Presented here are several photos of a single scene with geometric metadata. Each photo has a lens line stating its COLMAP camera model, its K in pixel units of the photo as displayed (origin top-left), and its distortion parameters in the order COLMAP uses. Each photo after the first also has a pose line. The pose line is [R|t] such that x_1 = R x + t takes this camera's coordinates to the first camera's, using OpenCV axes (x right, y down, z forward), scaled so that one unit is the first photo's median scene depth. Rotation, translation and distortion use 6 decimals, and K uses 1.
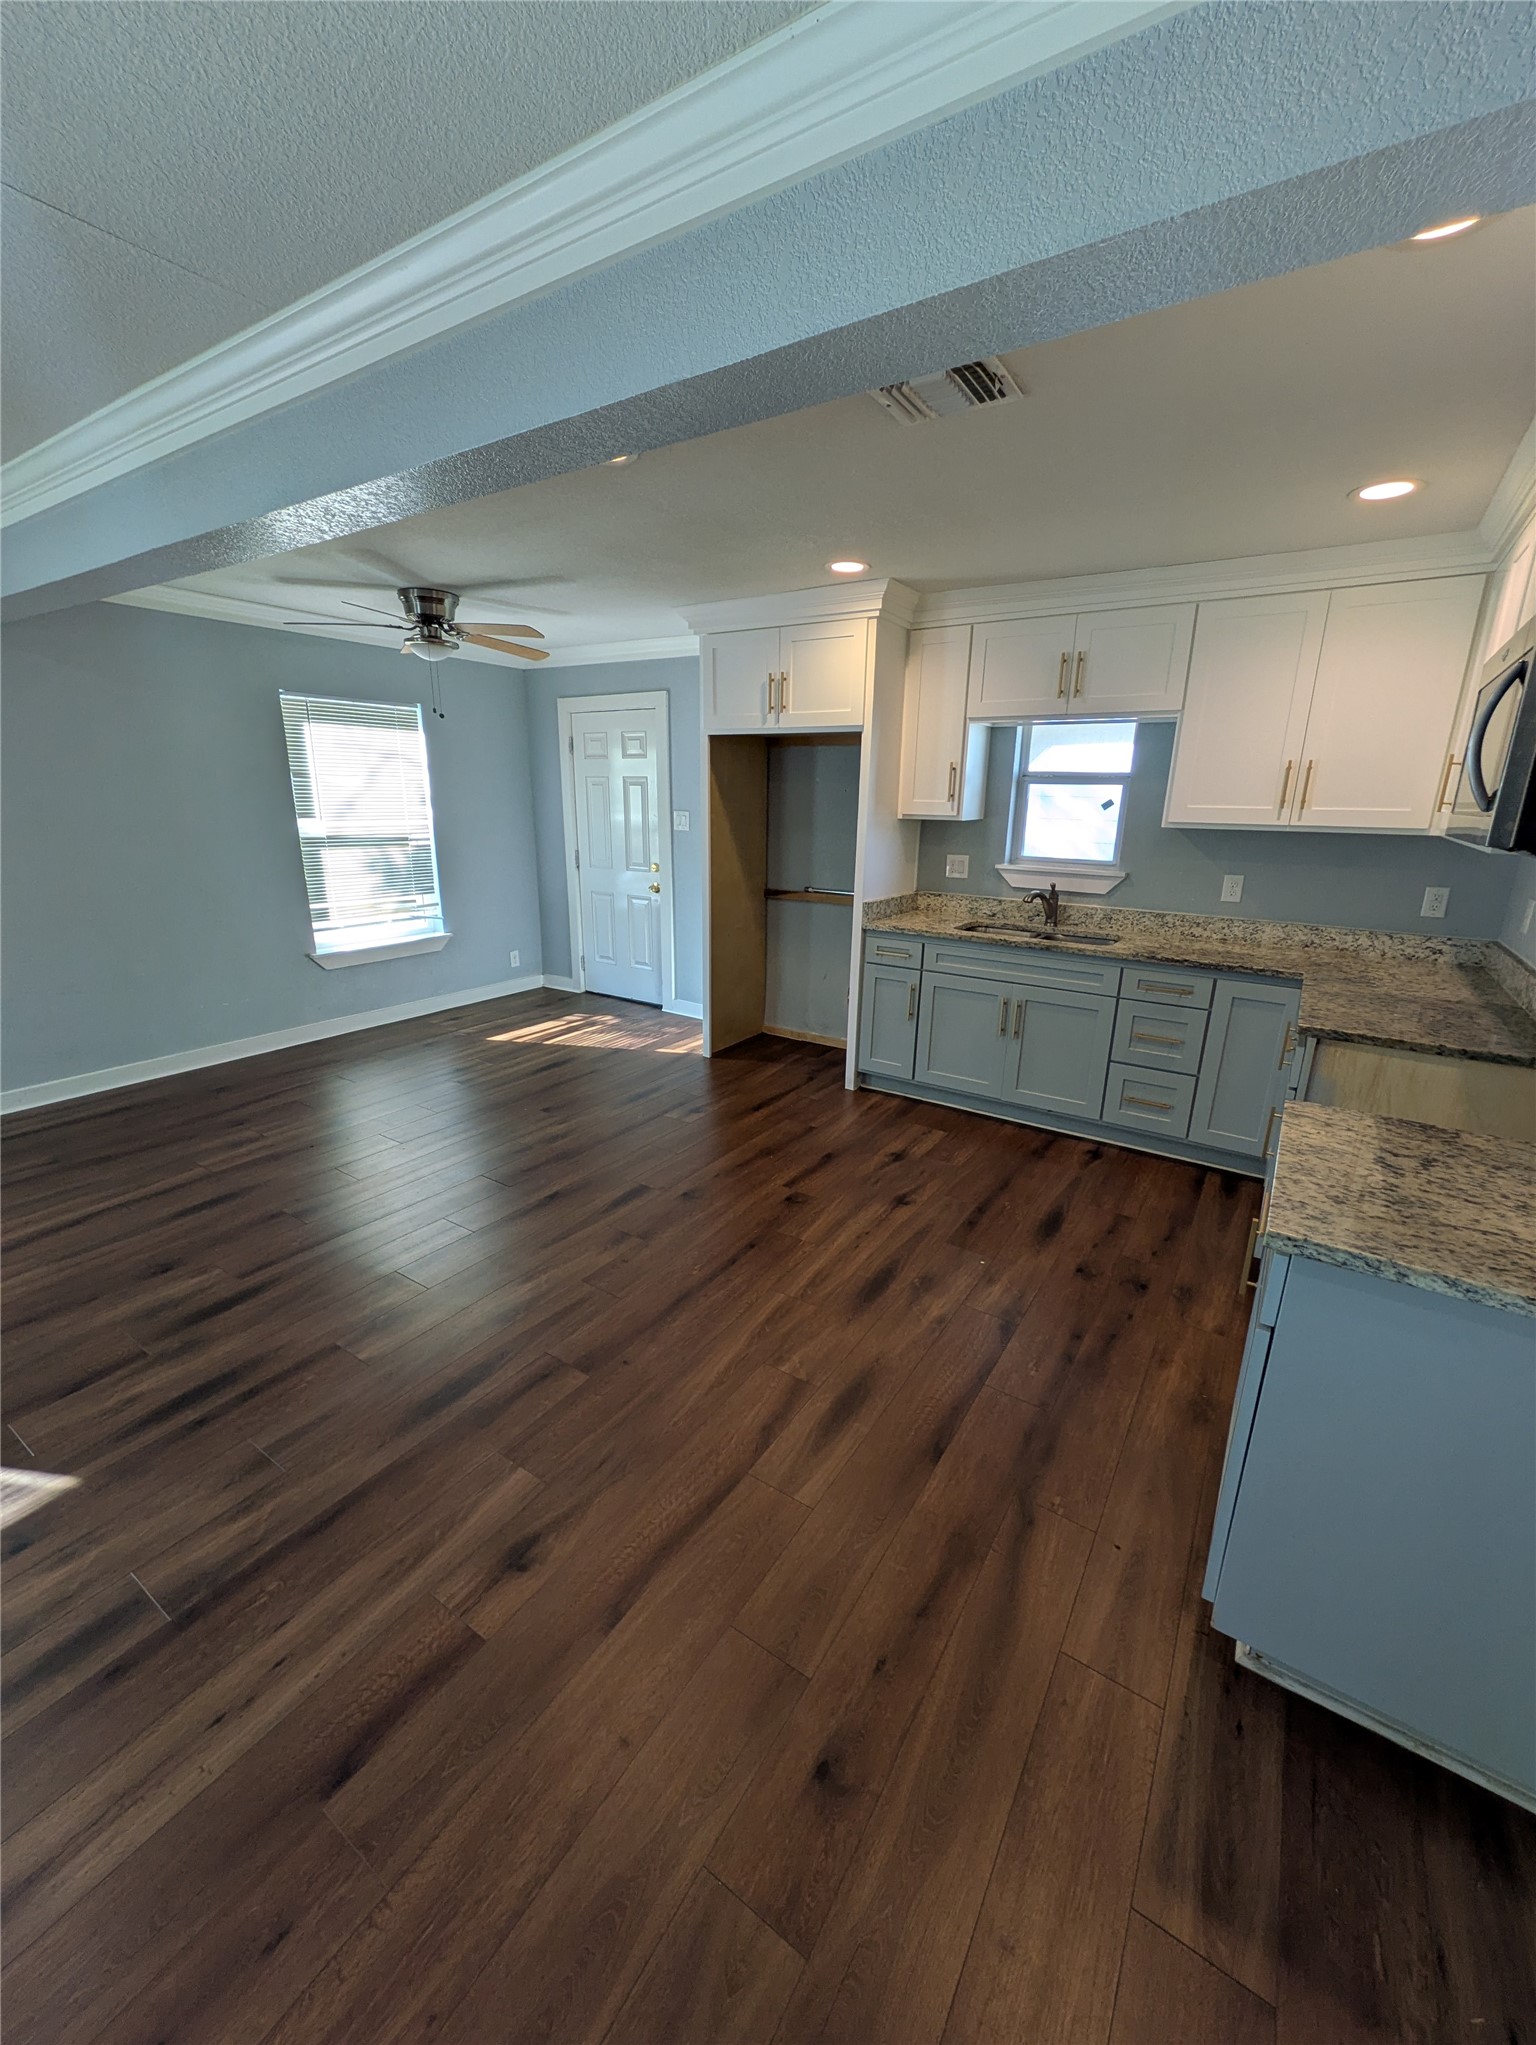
lens RADIAL K [[814.9, 0, 762.2], [0, 814.9, 1036.5], [0, 0, 1]] dist [-0.002109, -0.000193]
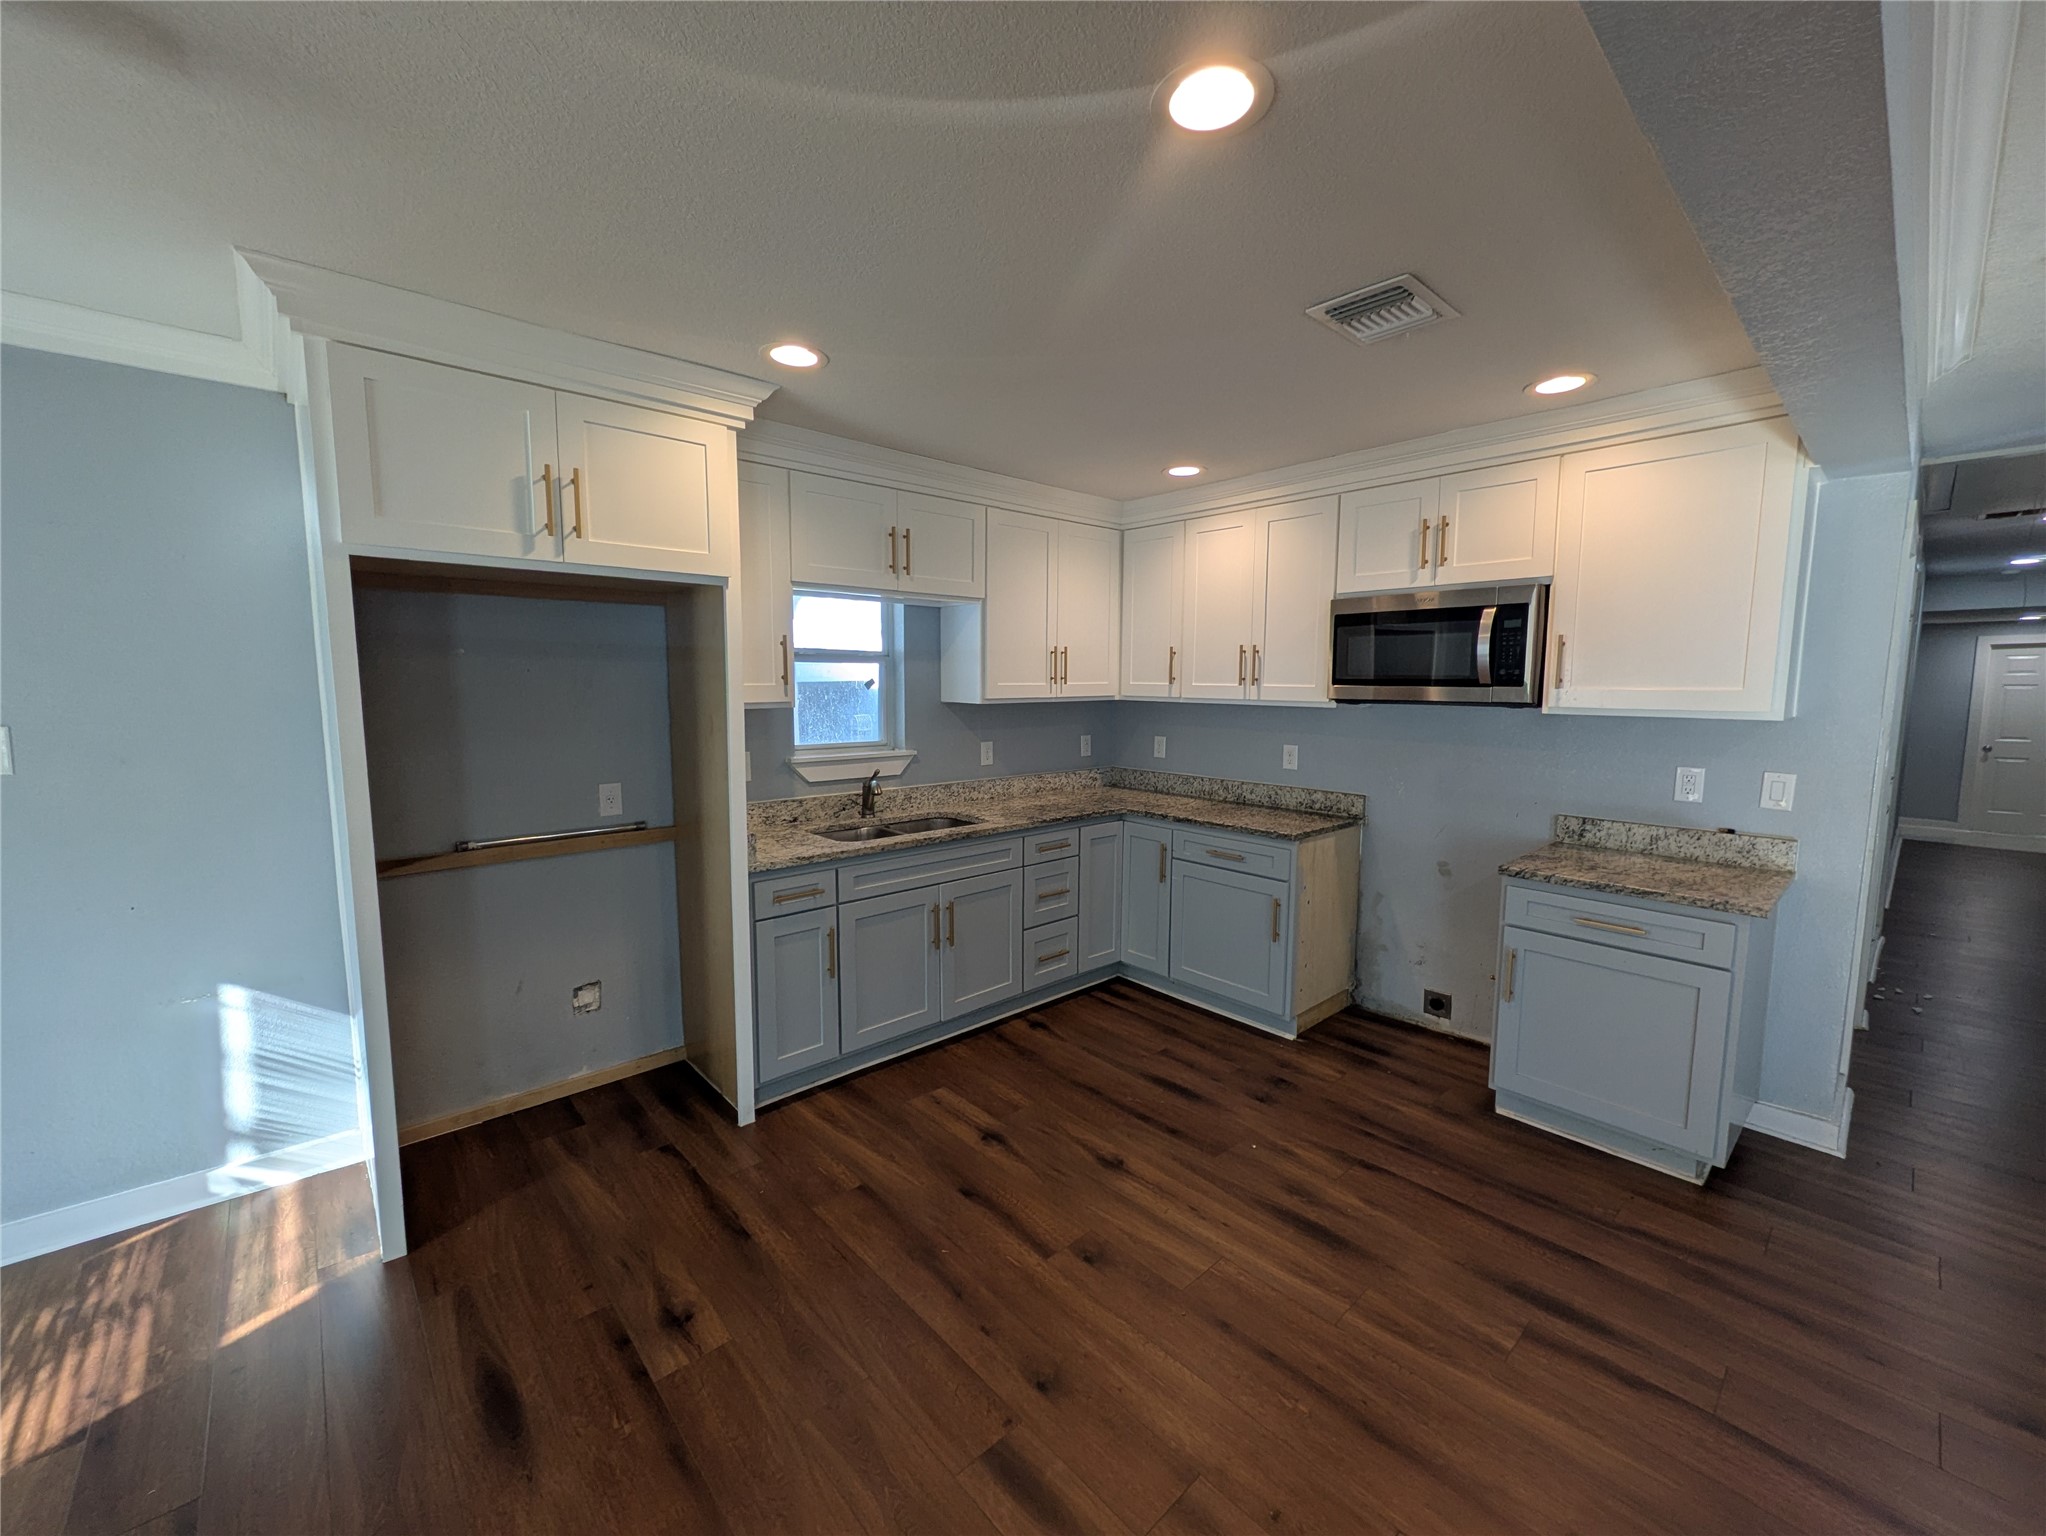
lens RADIAL K [[815.3, 0, 1024.8], [0, 815.3, 767.4], [0, 0, 1]] dist [-0.002109, -0.000193]
pose [[0.238510, -0.121686, 0.963486, -0.527568], [0.277929, 0.959175, 0.052340, -0.219563], [-0.930521, 0.255297, 0.262593, 0.699651]]
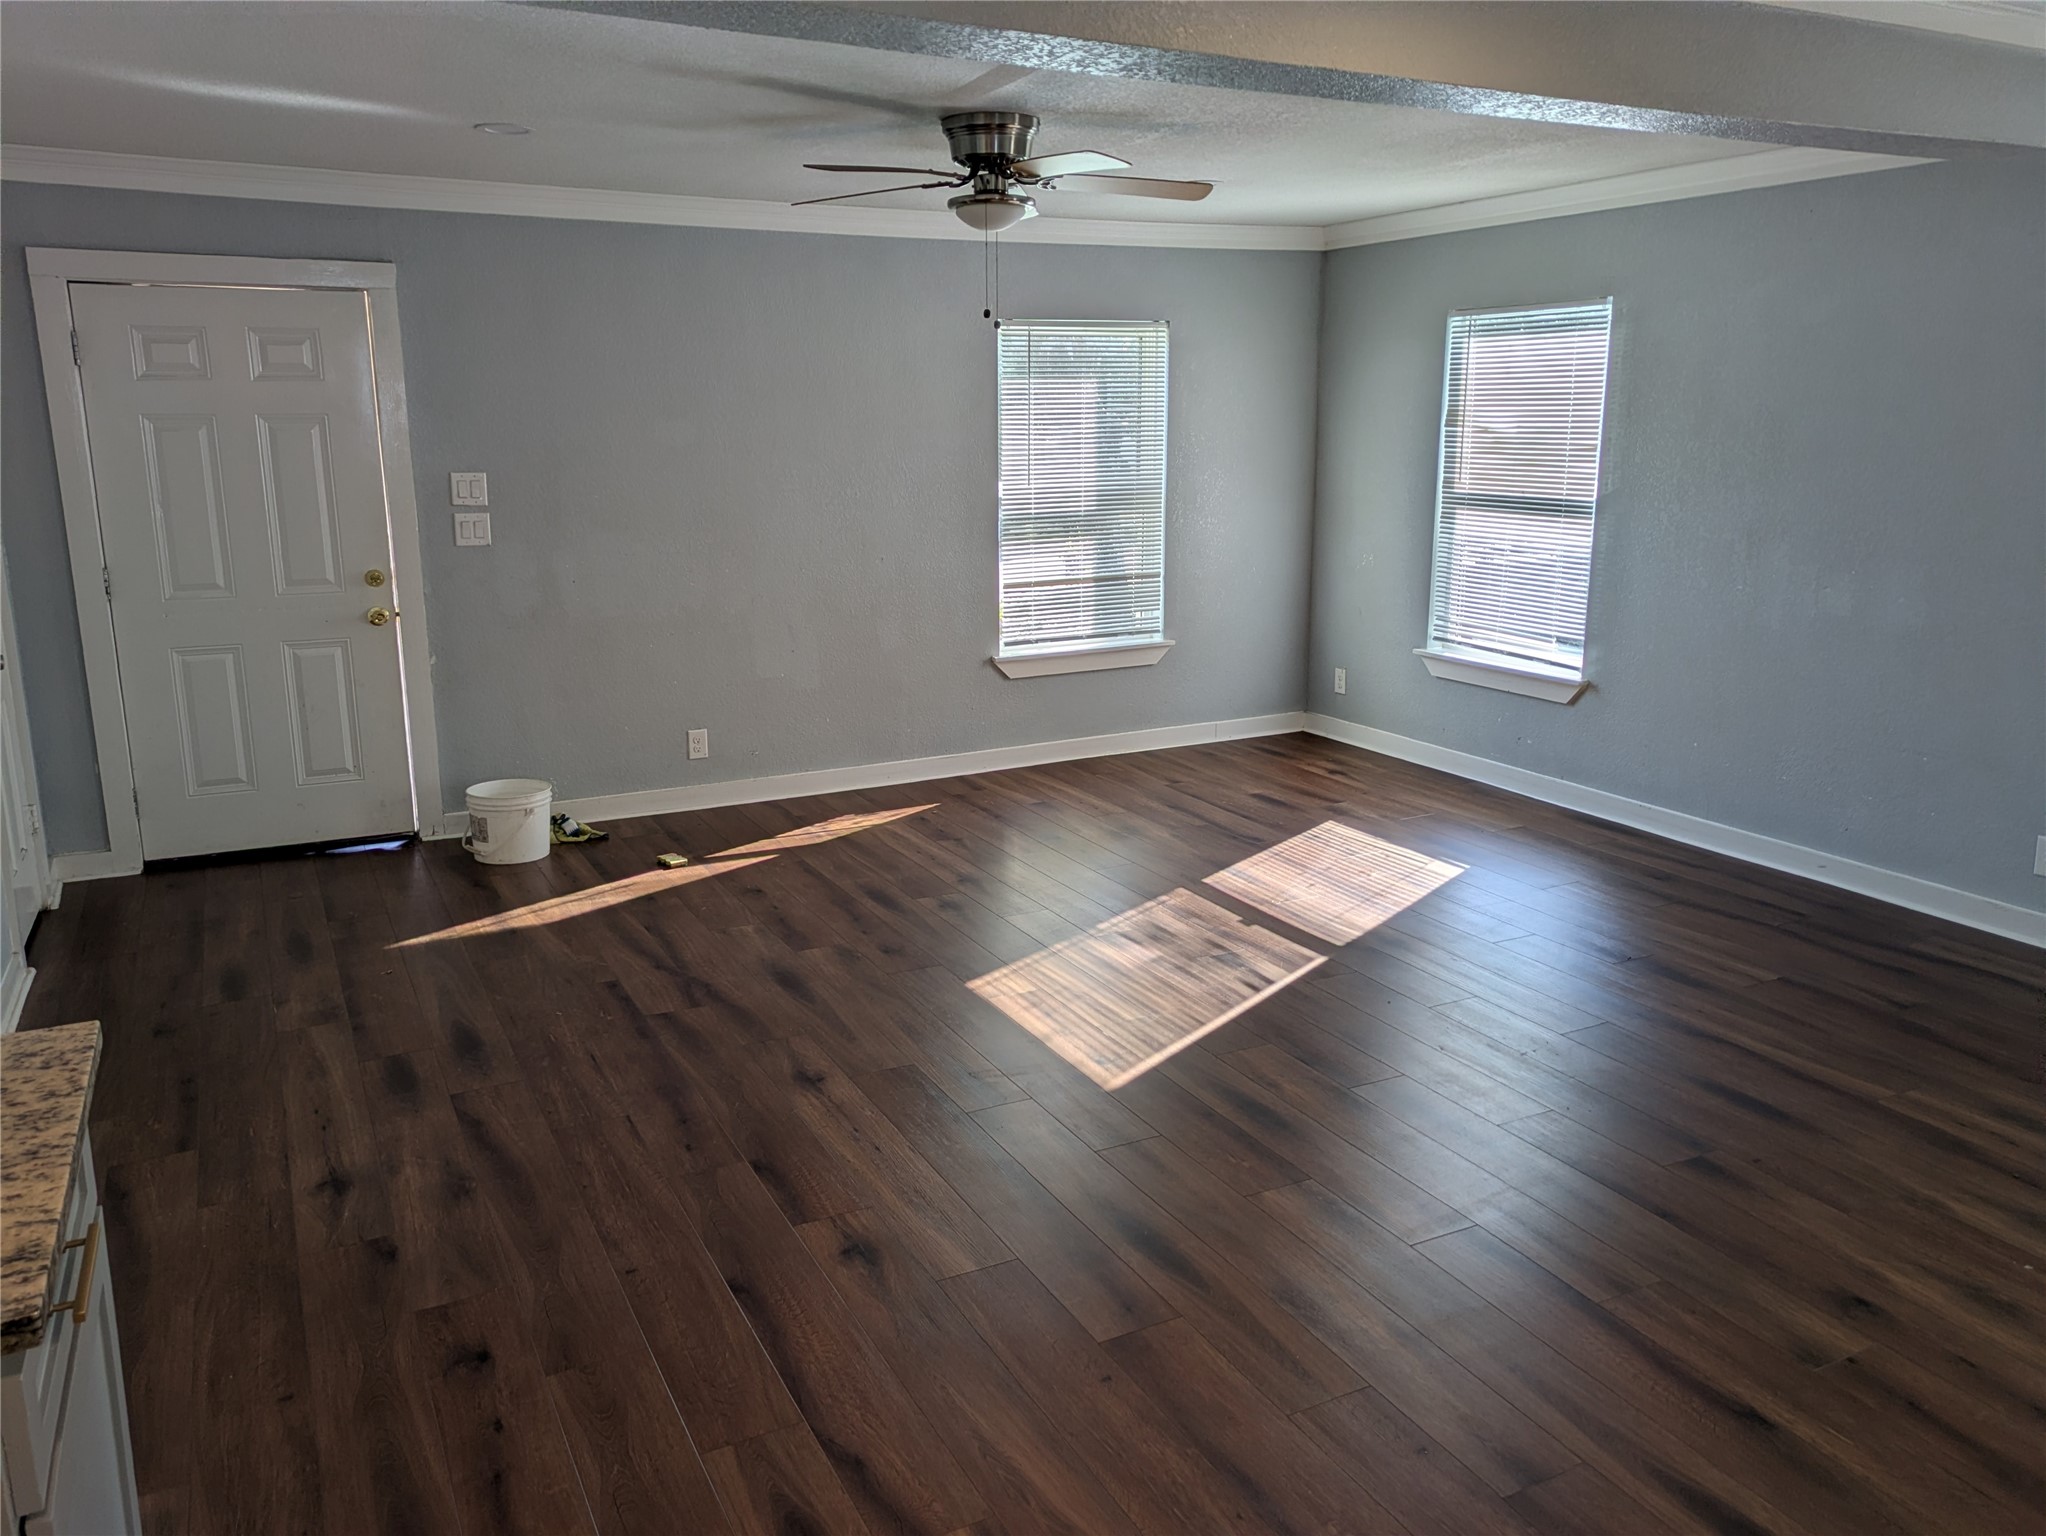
lens RADIAL K [[1582.3, 0, 1021.9], [0, 1582.3, 755.2], [0, 0, 1]] dist [0.007801, -0.001775]
pose [[-0.504200, 0.171439, -0.846399, 0.507371], [-0.256650, 0.906067, 0.336411, -0.260571], [0.824569, 0.386847, -0.412839, 0.808046]]
